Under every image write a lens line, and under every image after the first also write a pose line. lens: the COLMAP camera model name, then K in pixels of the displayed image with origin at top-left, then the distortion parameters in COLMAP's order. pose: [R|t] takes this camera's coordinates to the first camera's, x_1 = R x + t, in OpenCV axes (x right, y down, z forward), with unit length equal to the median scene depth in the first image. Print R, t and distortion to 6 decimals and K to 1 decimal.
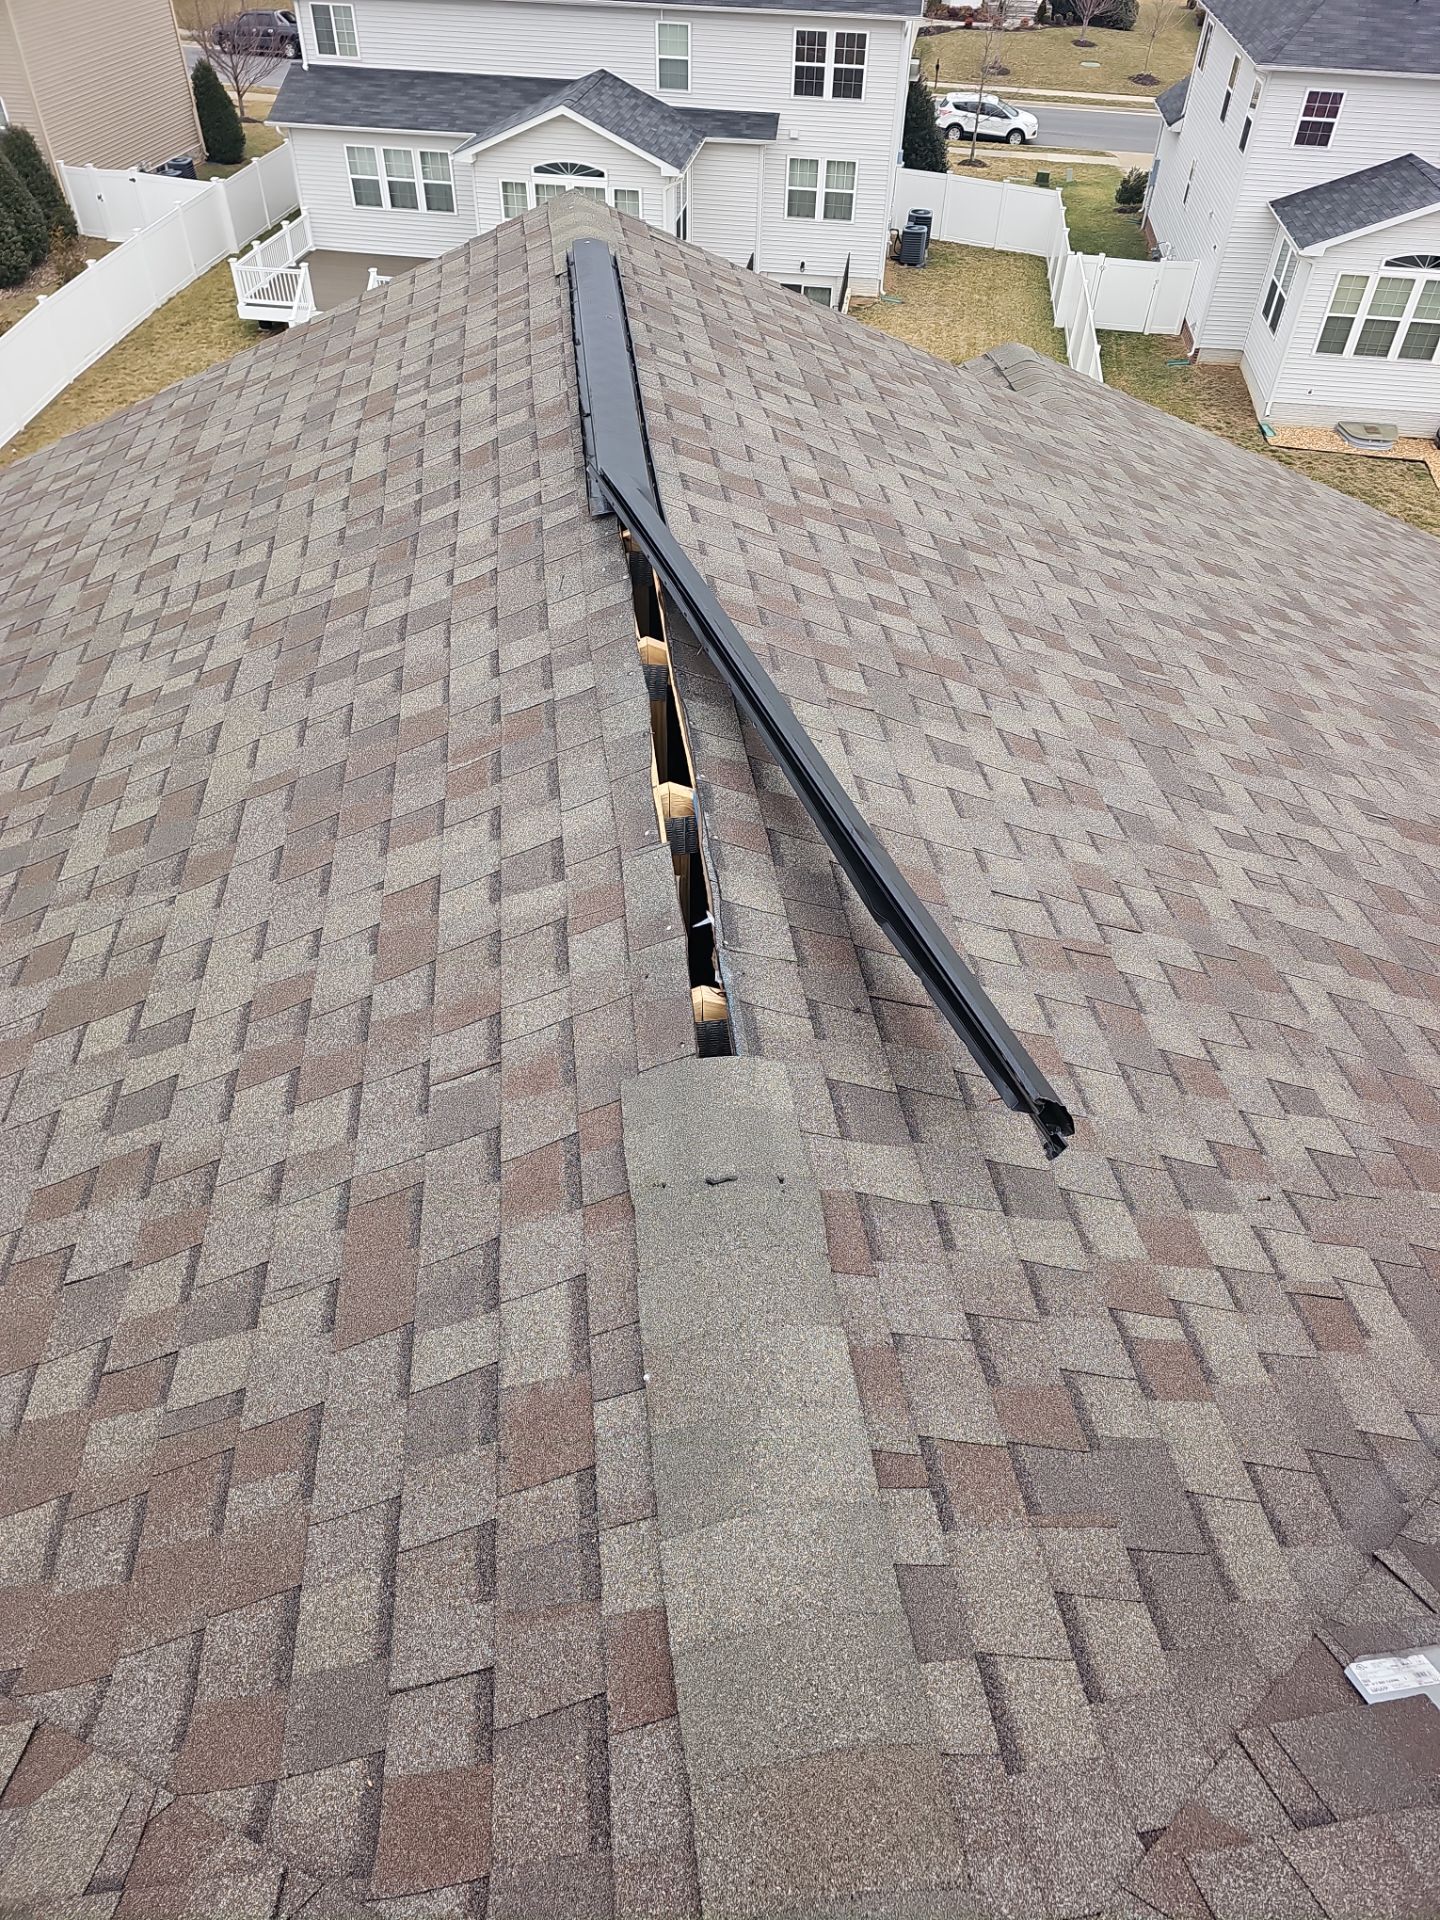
lens RADIAL K [[1256.5, 0, 727.7], [0, 1256.5, 951.4], [0, 0, 1]] dist [0.050093, -0.035347]
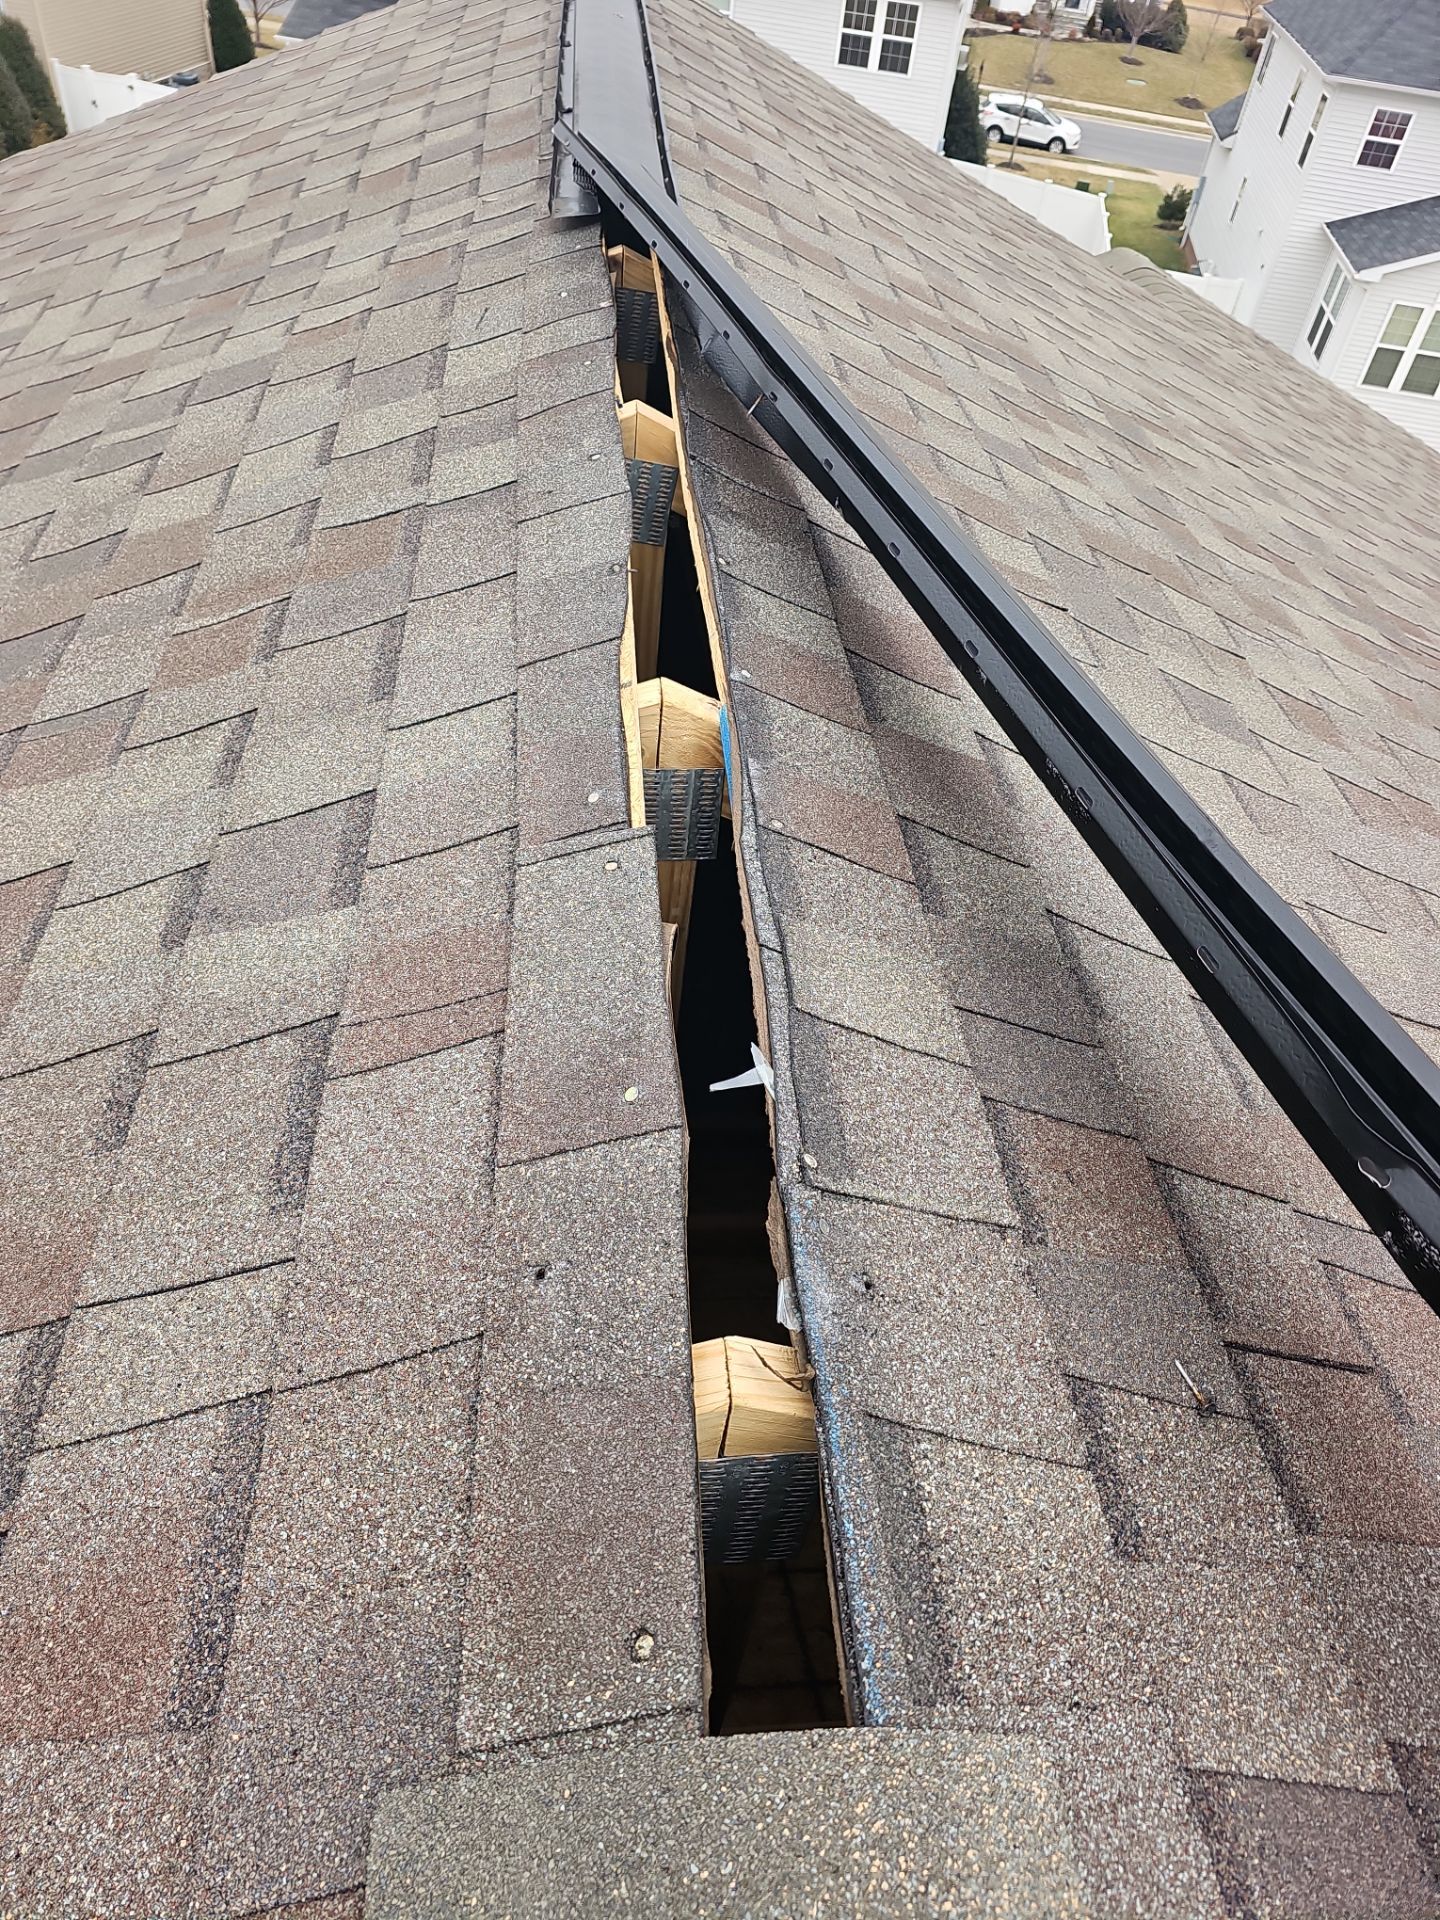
lens RADIAL K [[1256.5, 0, 714.0], [0, 1256.5, 963.9], [0, 0, 1]] dist [0.050093, -0.035347]
pose [[0.996251, 0.084124, 0.020194, -0.025325], [-0.084279, 0.996418, 0.006954, -0.039687], [-0.019537, -0.008630, 0.999772, 0.489758]]
